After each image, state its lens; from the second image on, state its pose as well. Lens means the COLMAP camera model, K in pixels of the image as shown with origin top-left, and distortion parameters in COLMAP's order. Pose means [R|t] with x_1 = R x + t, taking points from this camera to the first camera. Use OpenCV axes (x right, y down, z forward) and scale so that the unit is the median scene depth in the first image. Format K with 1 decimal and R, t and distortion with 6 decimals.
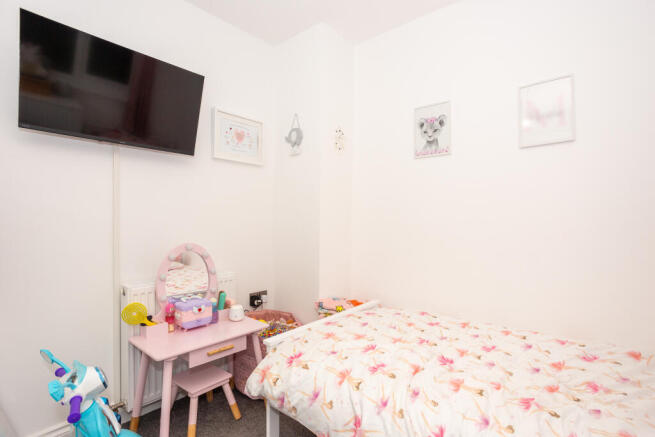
lens RADIAL K [[318.4, 0, 326.8], [0, 318.4, 223.2], [0, 0, 1]] dist [-0.009461, 0.003512]
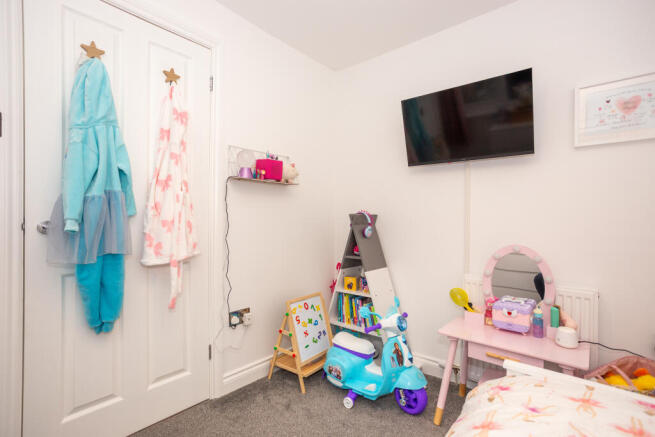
lens RADIAL K [[318.4, 0, 327.8], [0, 318.4, 215.1], [0, 0, 1]] dist [-0.009461, 0.003512]
pose [[0.016998, -0.018391, -0.999686, 0.613373], [-0.013531, 0.999735, -0.018622, -0.004214], [0.999764, 0.013844, 0.016745, 0.450016]]
